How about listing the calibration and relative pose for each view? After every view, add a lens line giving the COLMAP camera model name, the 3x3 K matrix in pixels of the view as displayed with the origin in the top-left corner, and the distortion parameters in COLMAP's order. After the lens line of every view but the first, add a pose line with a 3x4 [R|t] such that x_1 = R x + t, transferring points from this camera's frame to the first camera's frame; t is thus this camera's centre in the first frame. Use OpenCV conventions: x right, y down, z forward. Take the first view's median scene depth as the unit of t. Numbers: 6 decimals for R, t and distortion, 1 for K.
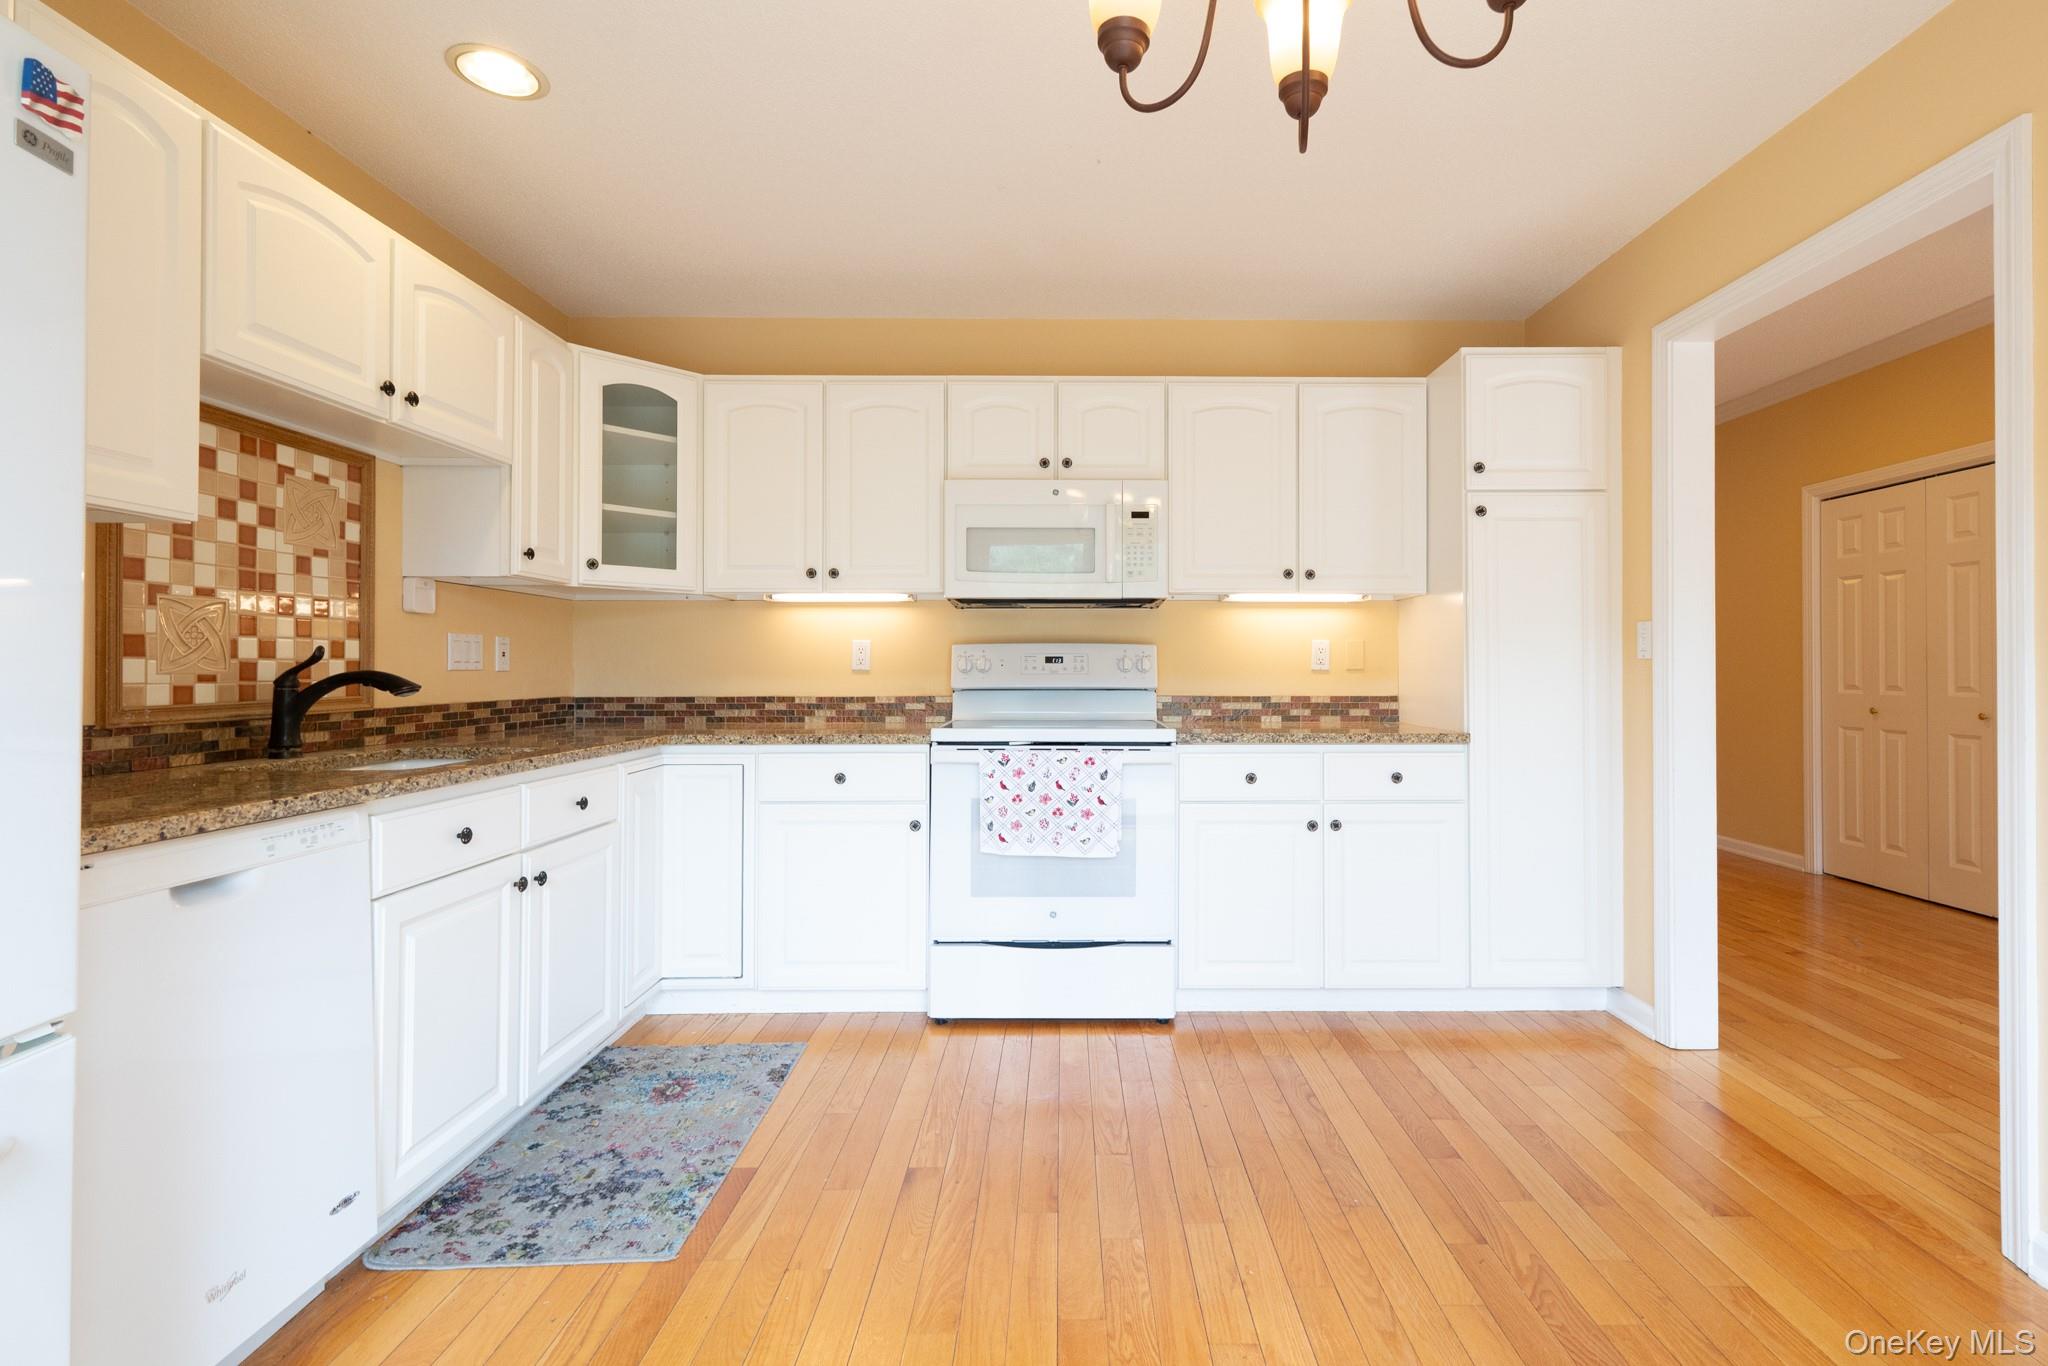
lens RADIAL K [[939.2, 0, 1058.8], [0, 939.2, 657.5], [0, 0, 1]] dist [0.008602, -0.001640]
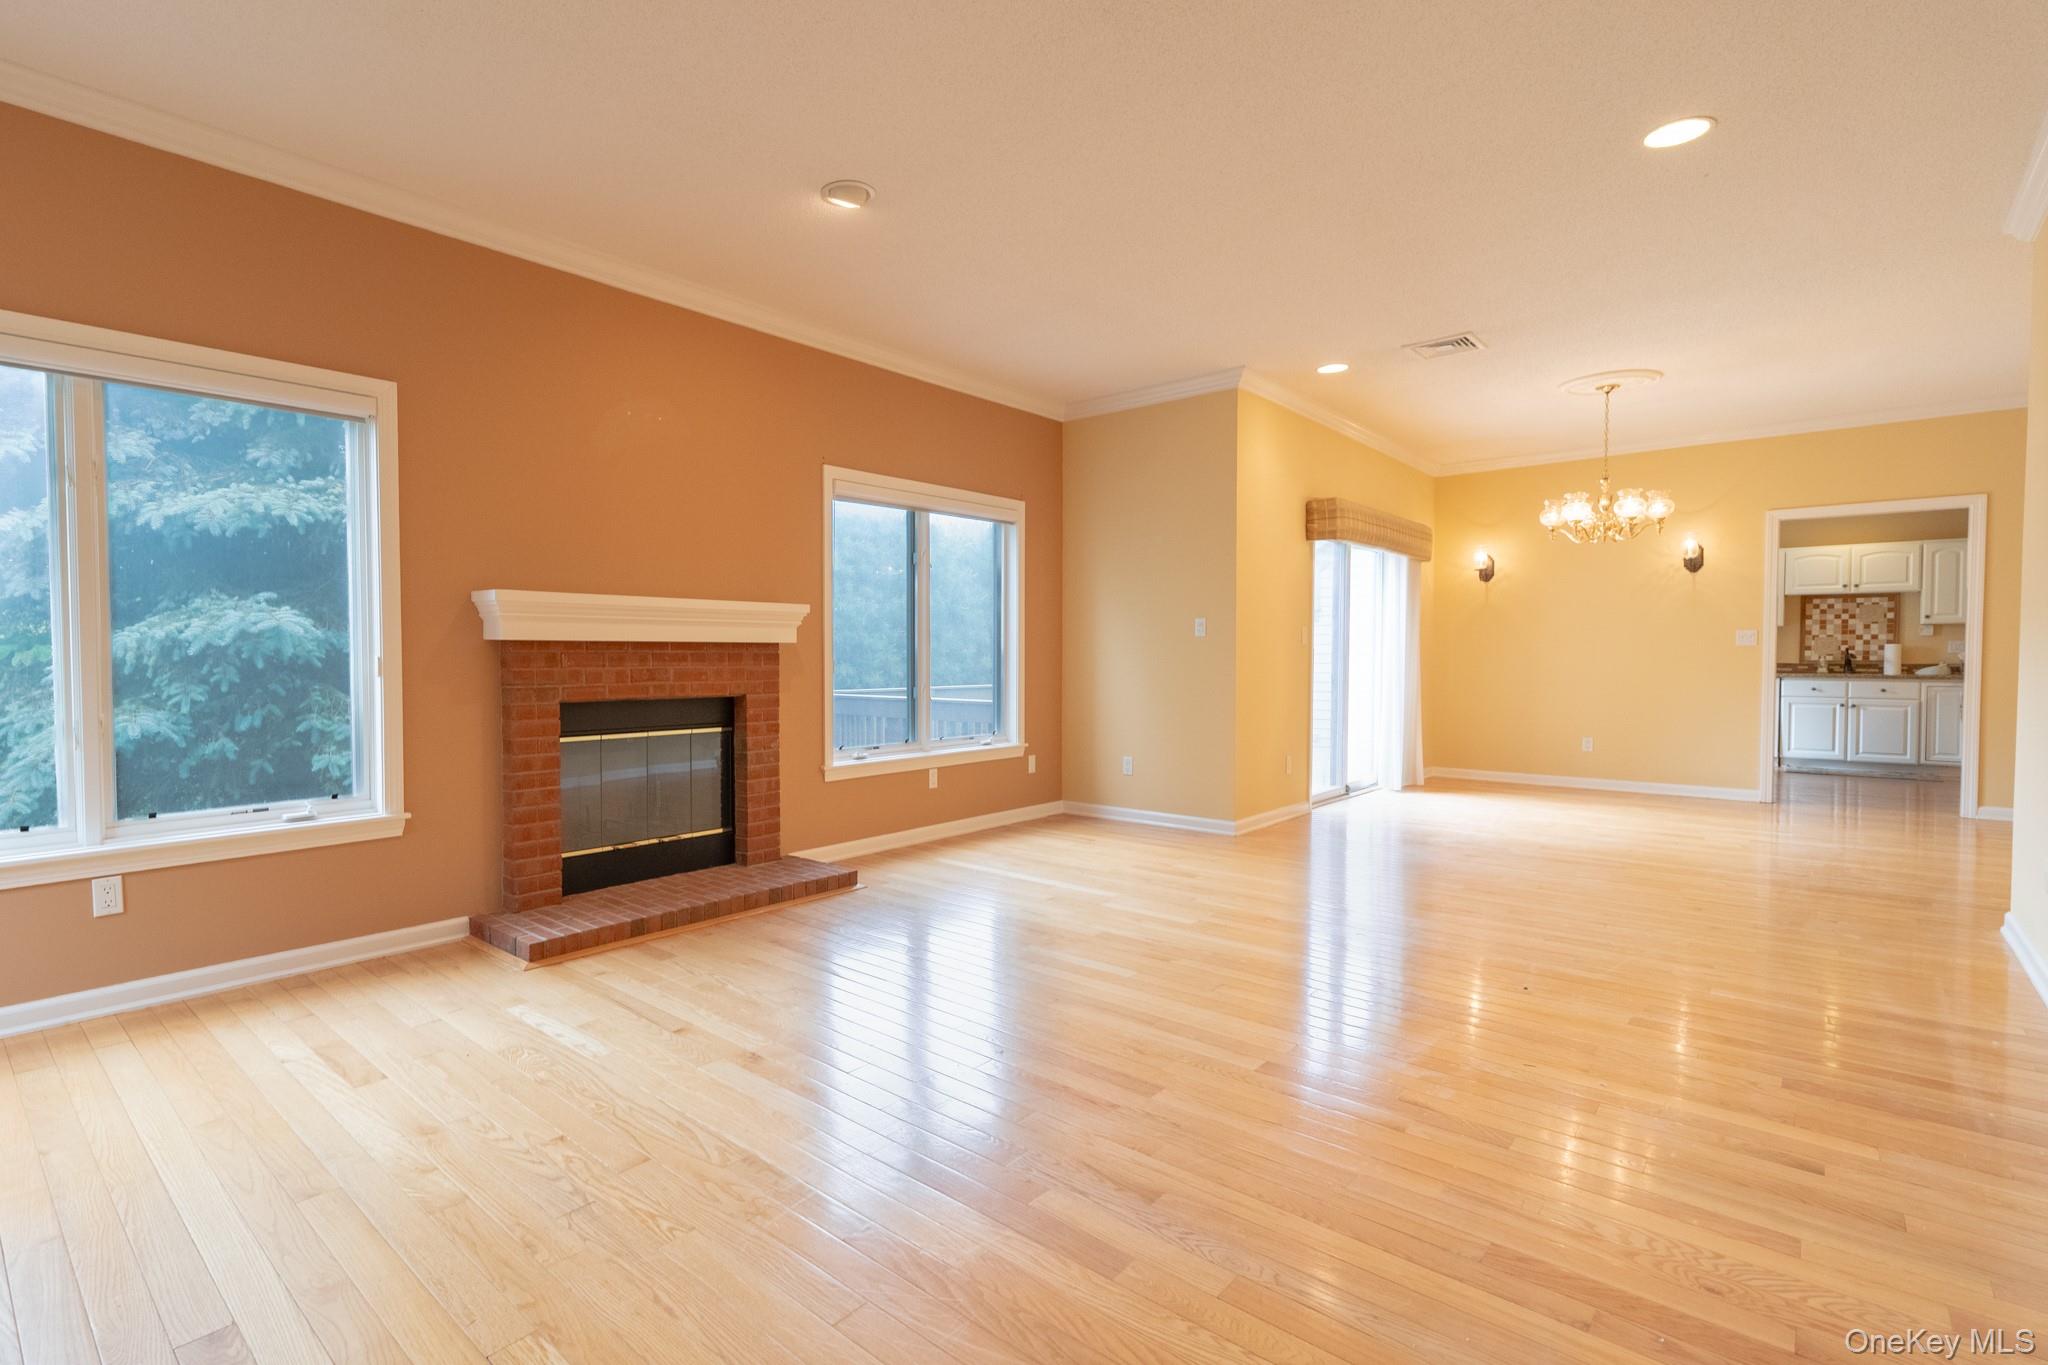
lens RADIAL K [[867.9, 0, 988.3], [0, 867.9, 673.0], [0, 0, 1]] dist [0.008964, -0.000327]
pose [[-0.696069, 0.012804, -0.717860, 4.056050], [0.006935, 0.999914, 0.011110, 0.028456], [0.717941, 0.002754, -0.696098, 0.836715]]
